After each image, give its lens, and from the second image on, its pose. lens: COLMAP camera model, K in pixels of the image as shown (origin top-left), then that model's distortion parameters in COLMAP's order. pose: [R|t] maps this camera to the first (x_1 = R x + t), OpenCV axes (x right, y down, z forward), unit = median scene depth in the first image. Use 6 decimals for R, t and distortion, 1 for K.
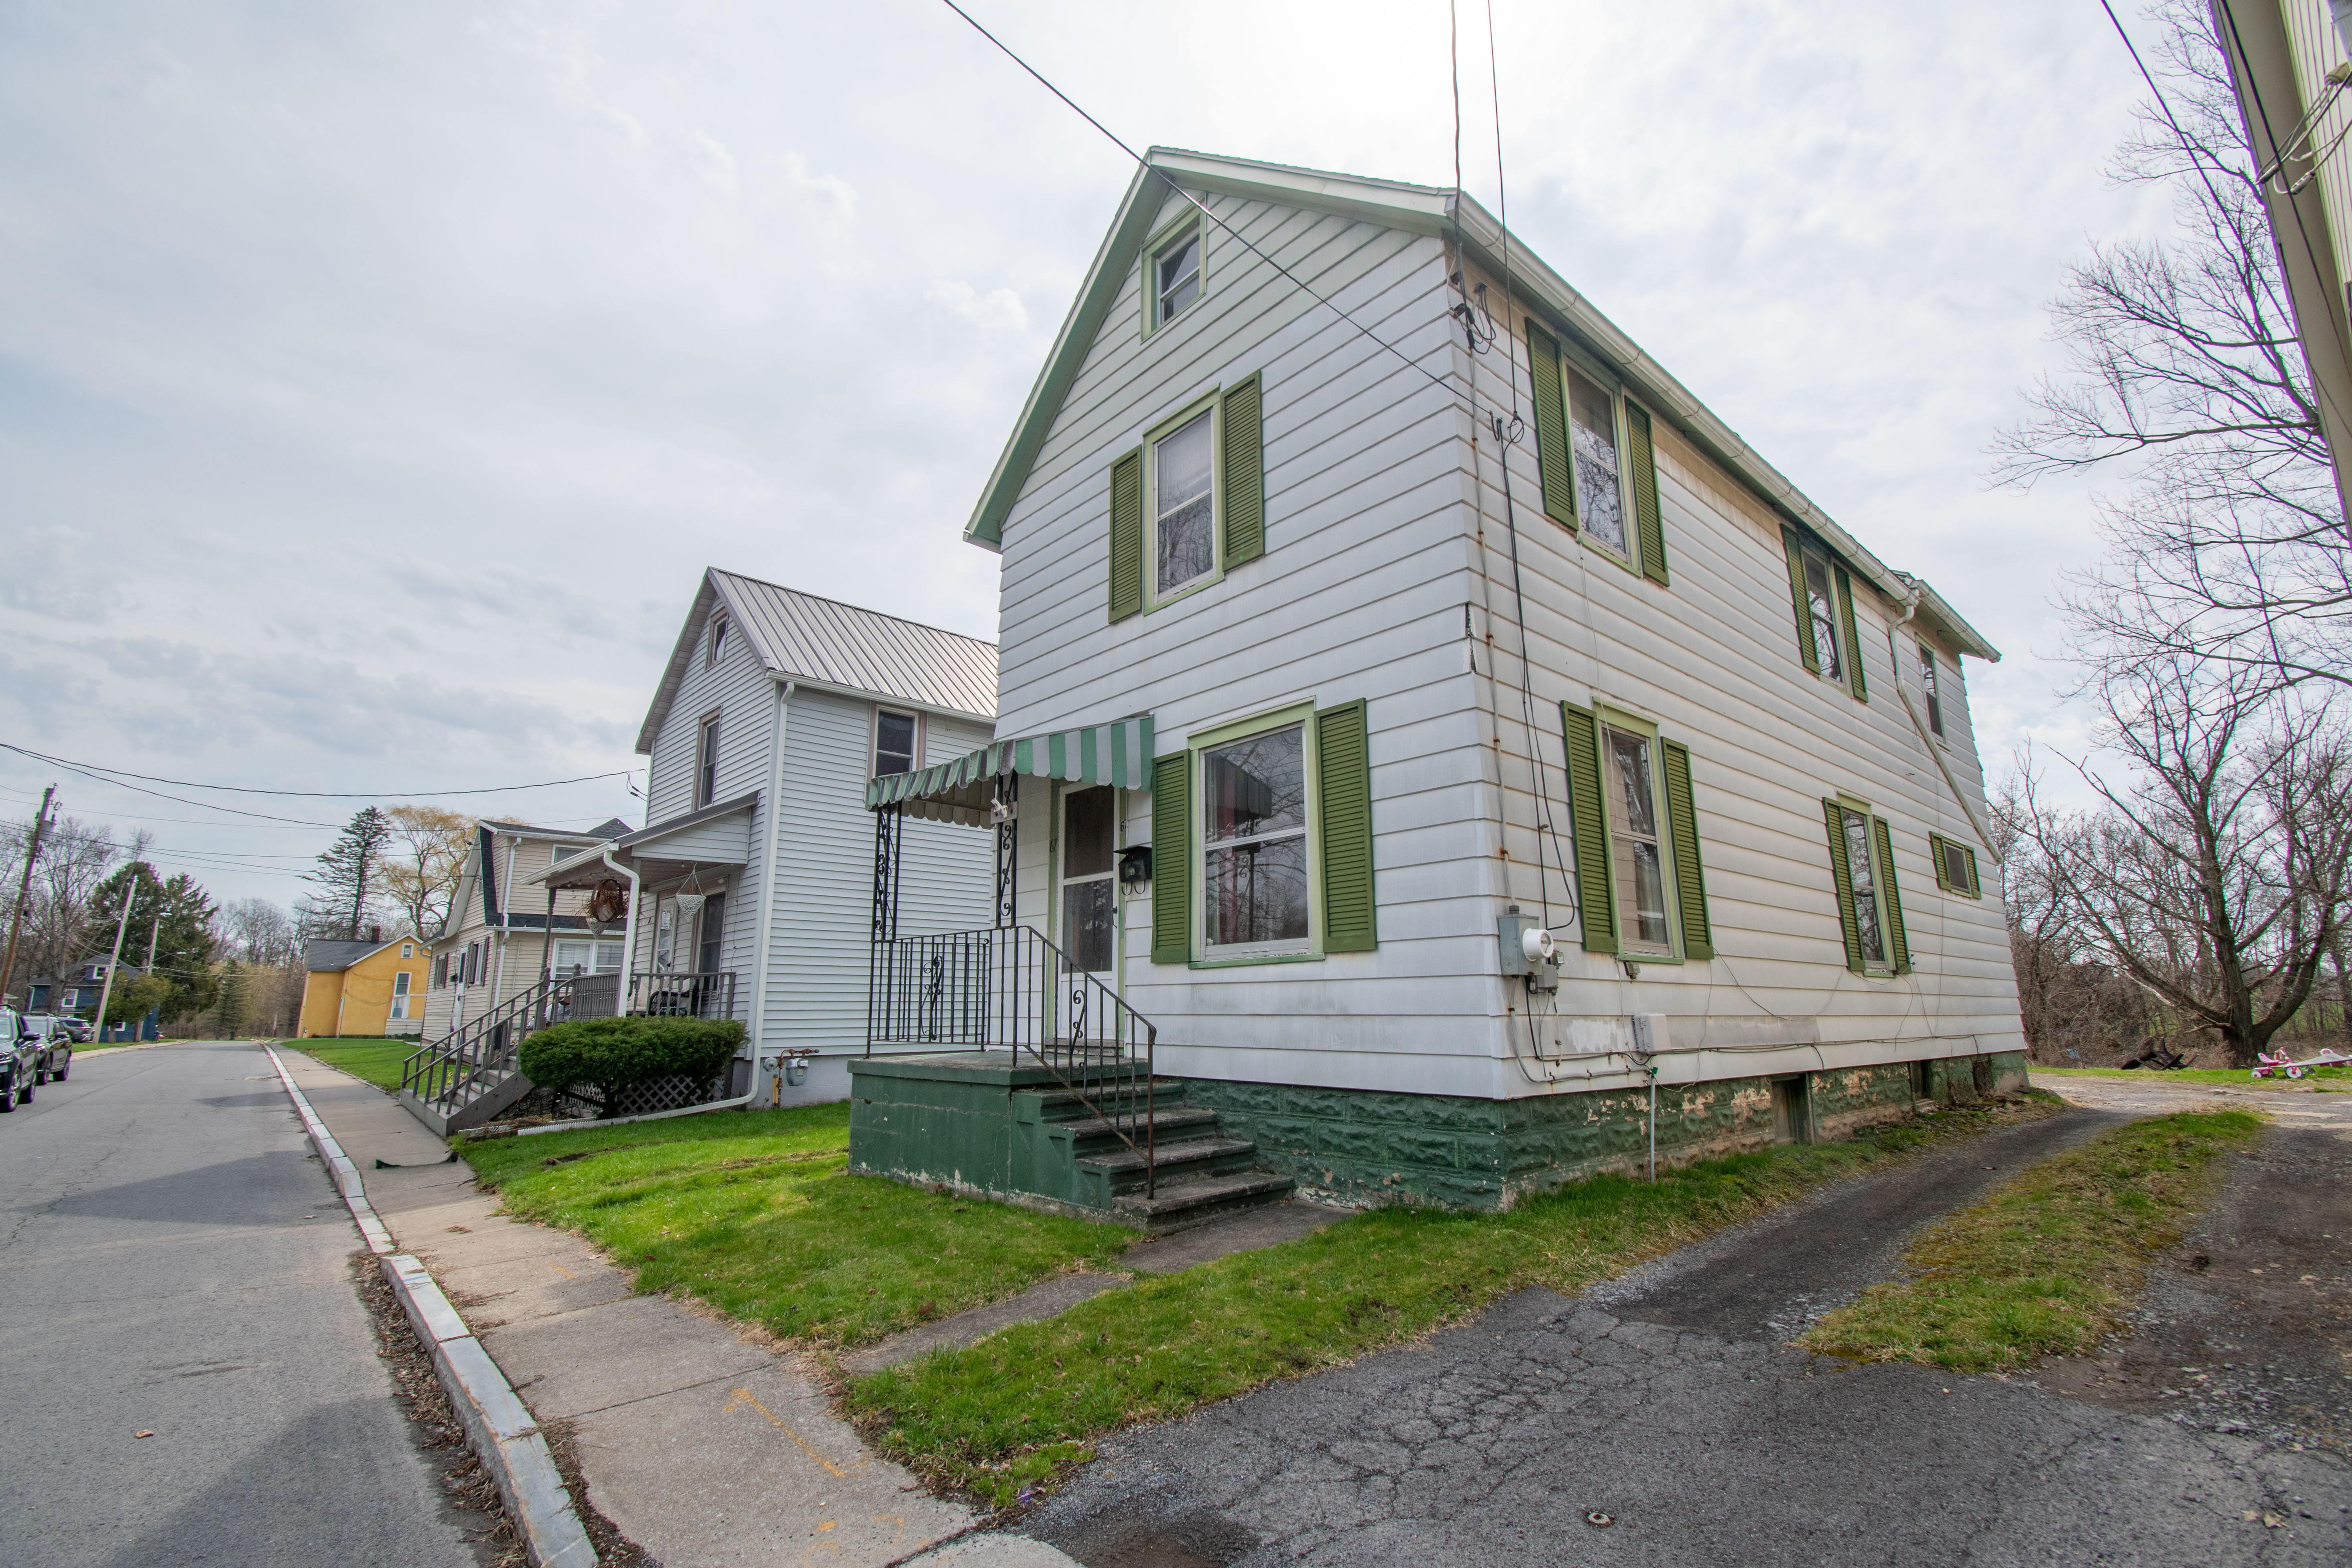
lens RADIAL K [[1030.2, 0, 1168.6], [0, 1030.2, 785.3], [0, 0, 1]] dist [0.019730, -0.026501]
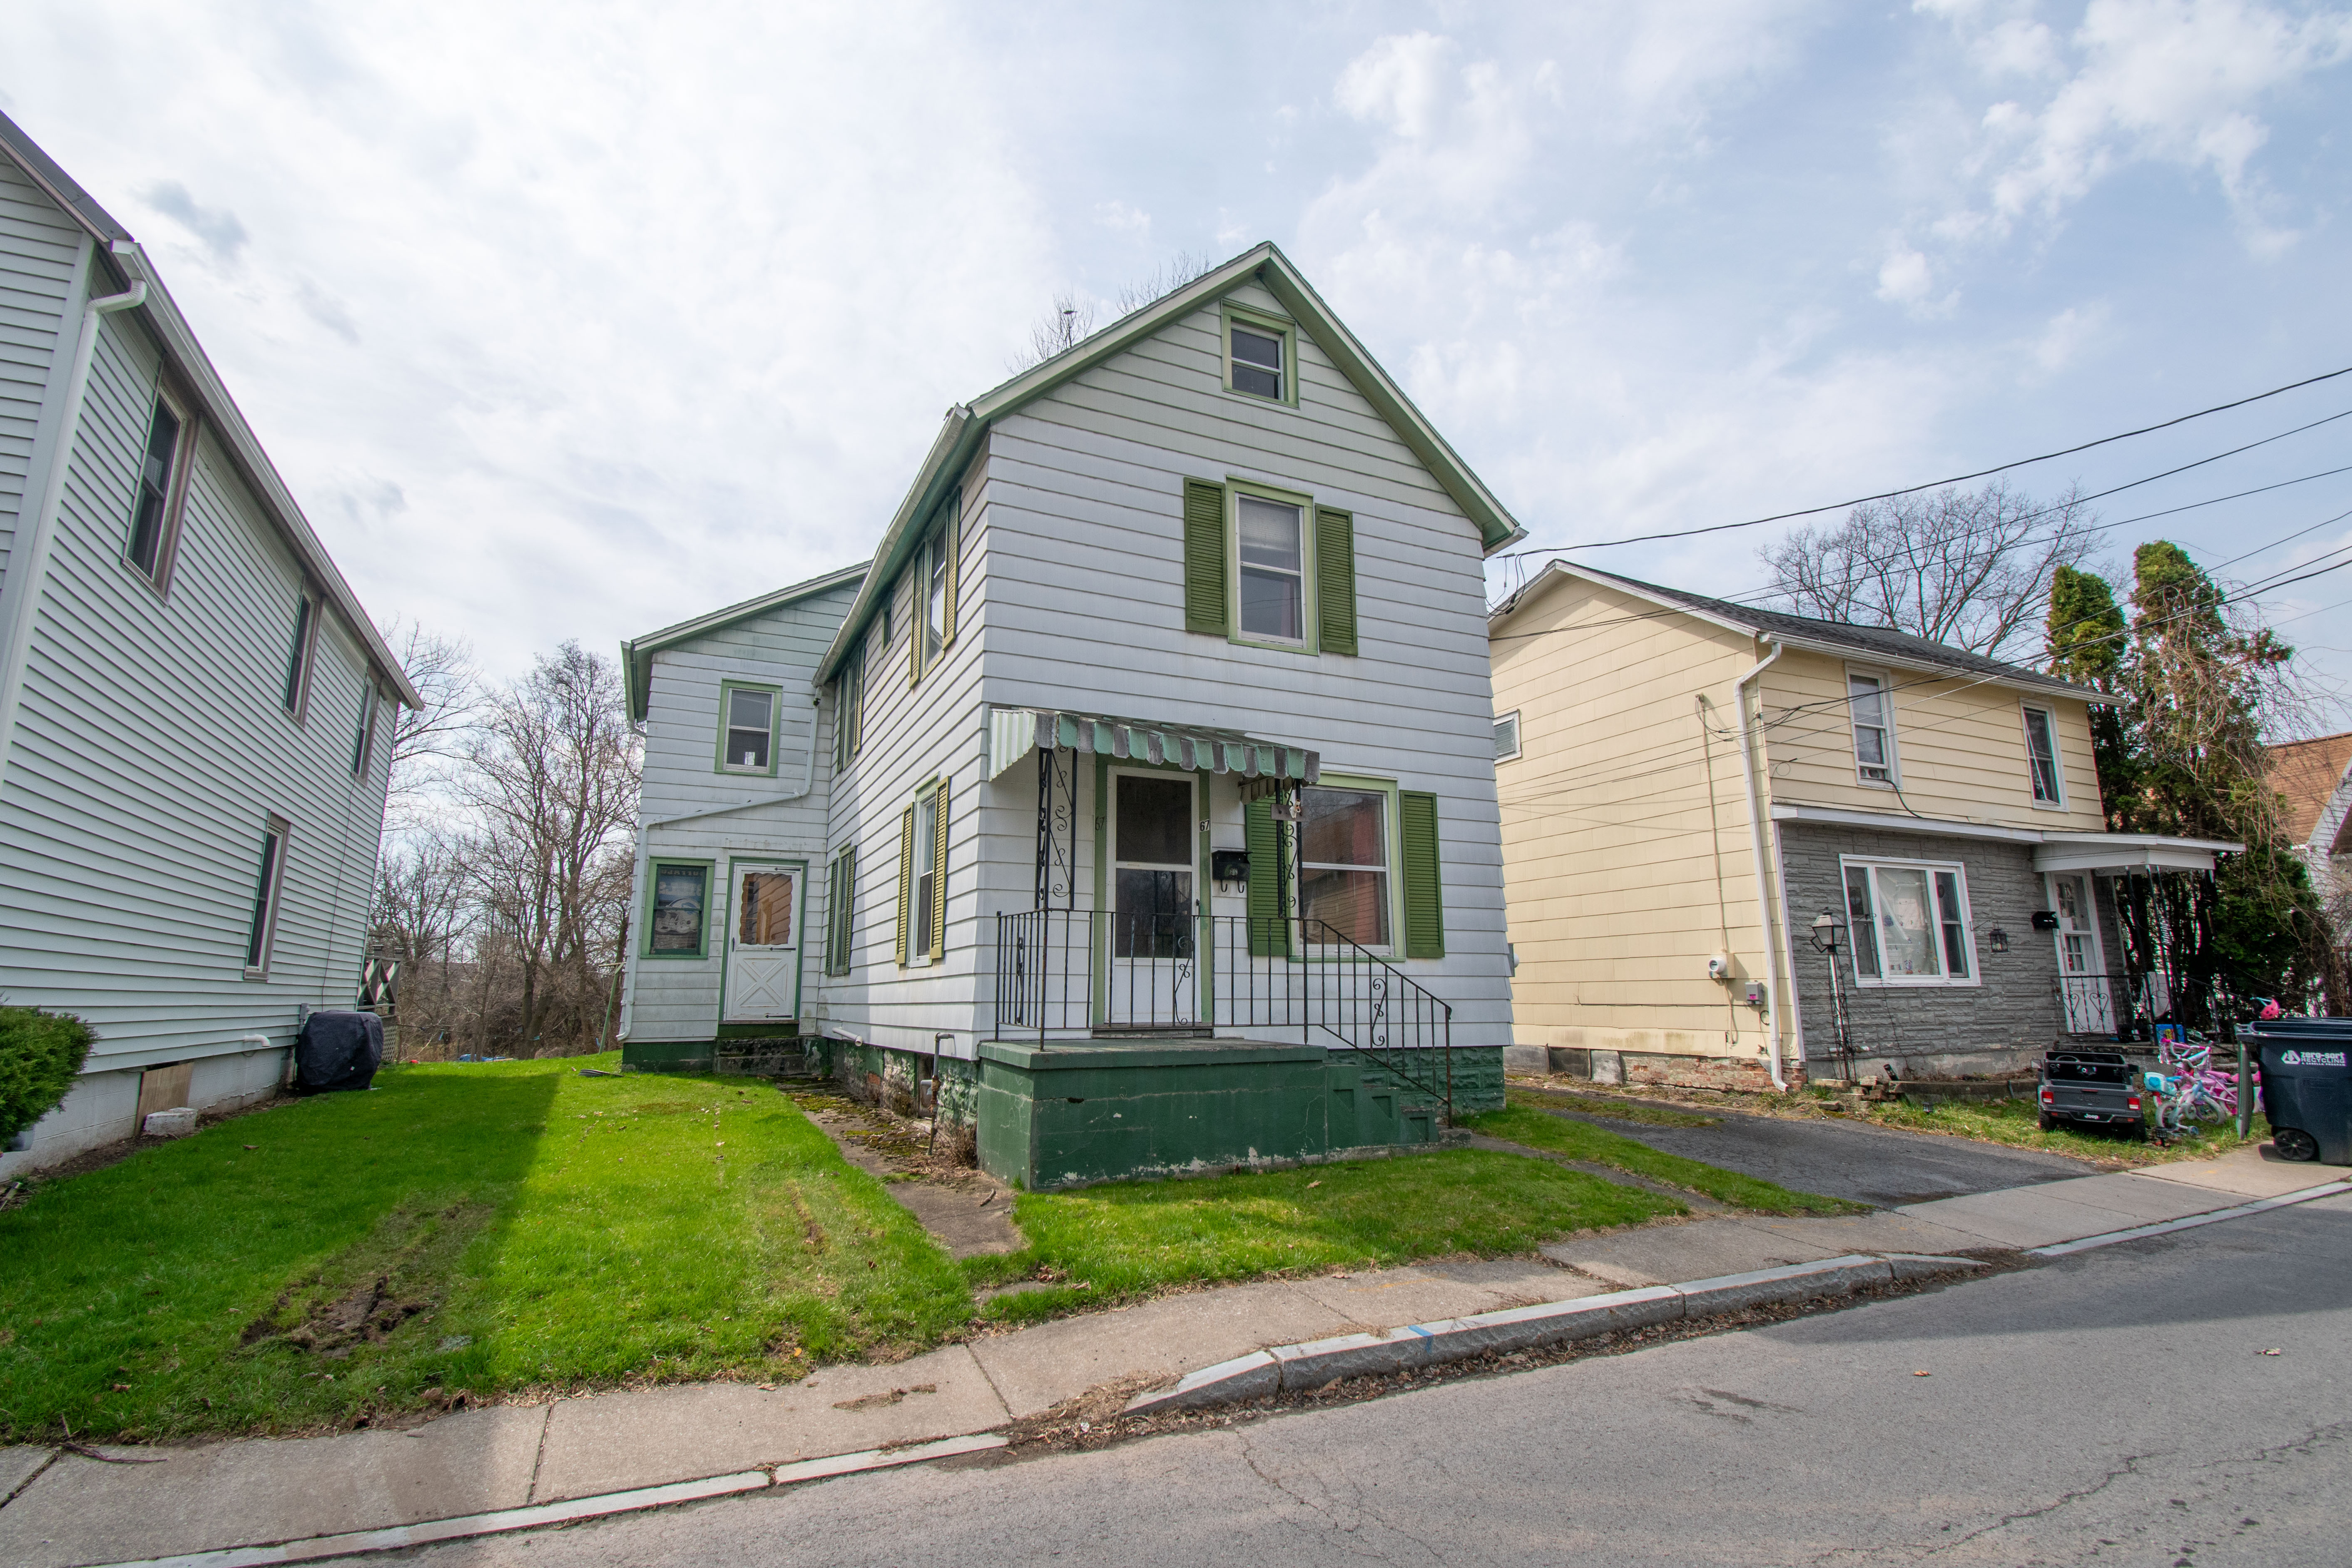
lens RADIAL K [[1055.4, 0, 1173.6], [0, 1055.4, 787.8], [0, 0, 1]] dist [0.010941, -0.016867]
pose [[0.293198, 0.187727, 0.937440, -1.158609], [-0.205959, 0.969912, -0.129813, 0.159013], [-0.933604, -0.155013, 0.323040, 0.708609]]
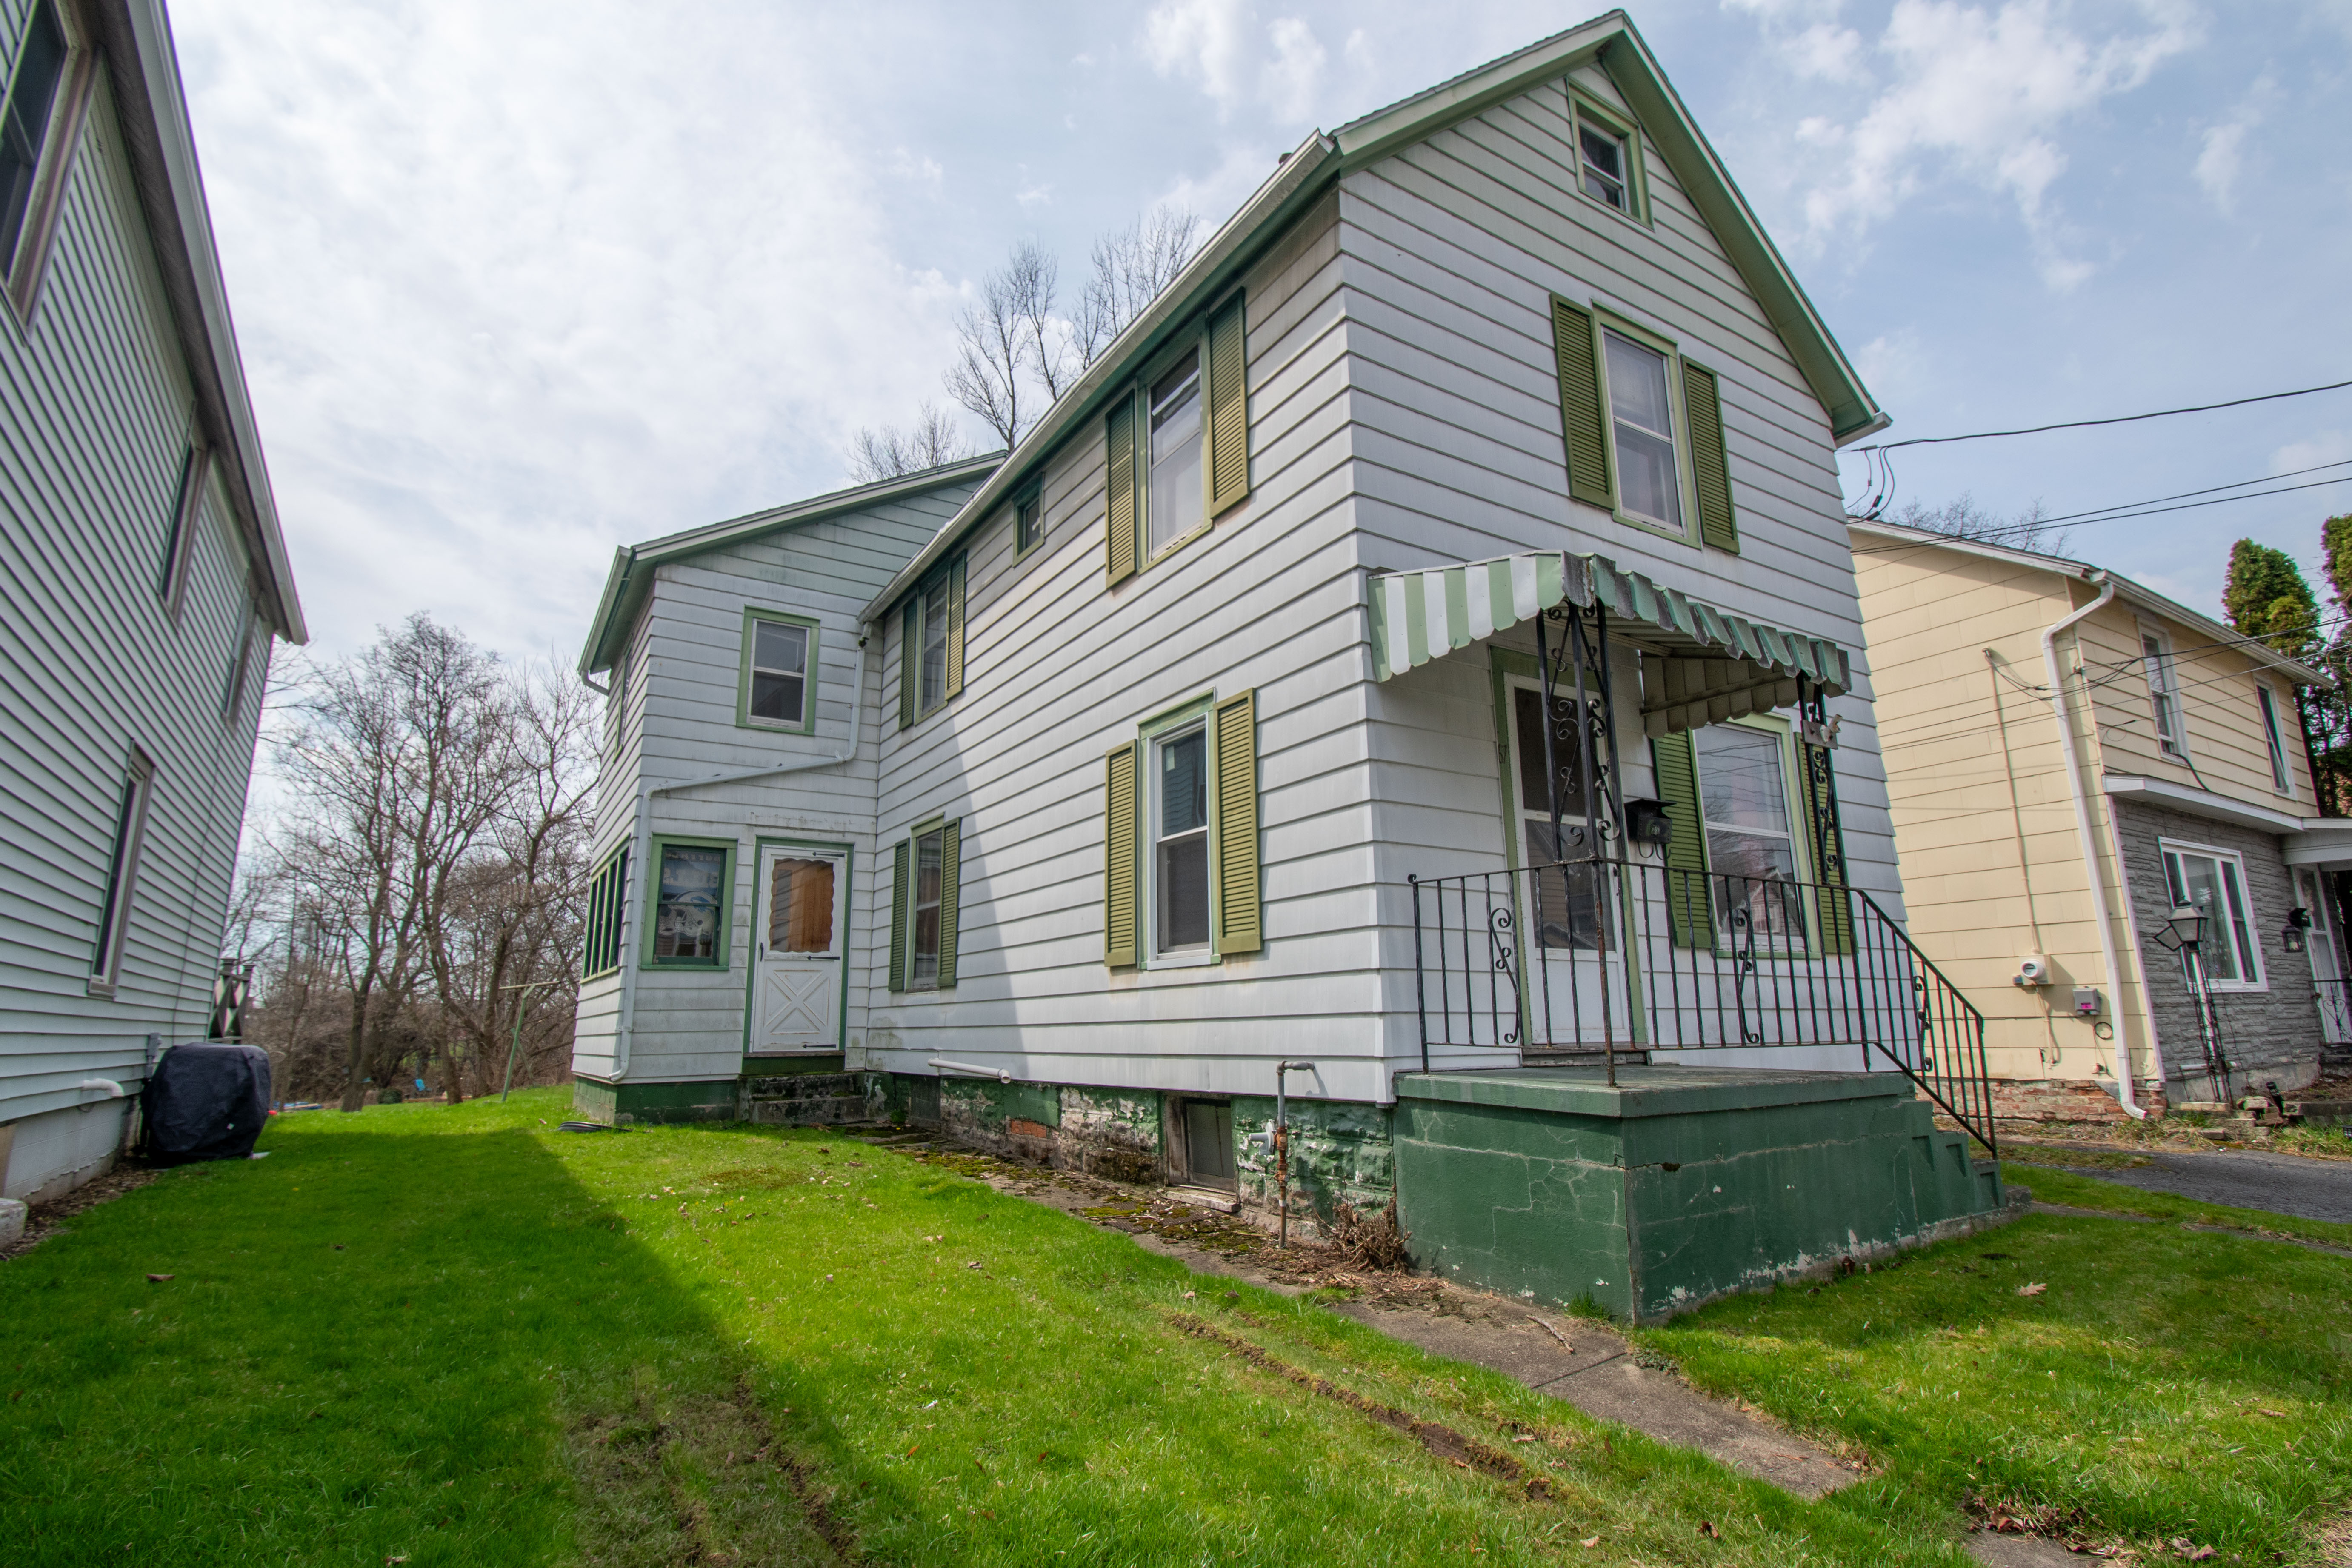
lens RADIAL K [[1089.0, 0, 1181.4], [0, 1089.0, 789.0], [0, 0, 1]] dist [0.020907, -0.027501]
pose [[0.179601, 0.208242, 0.961446, -0.931339], [-0.202178, 0.964289, -0.171090, 0.274860], [-0.962740, -0.163655, 0.215289, 1.184820]]
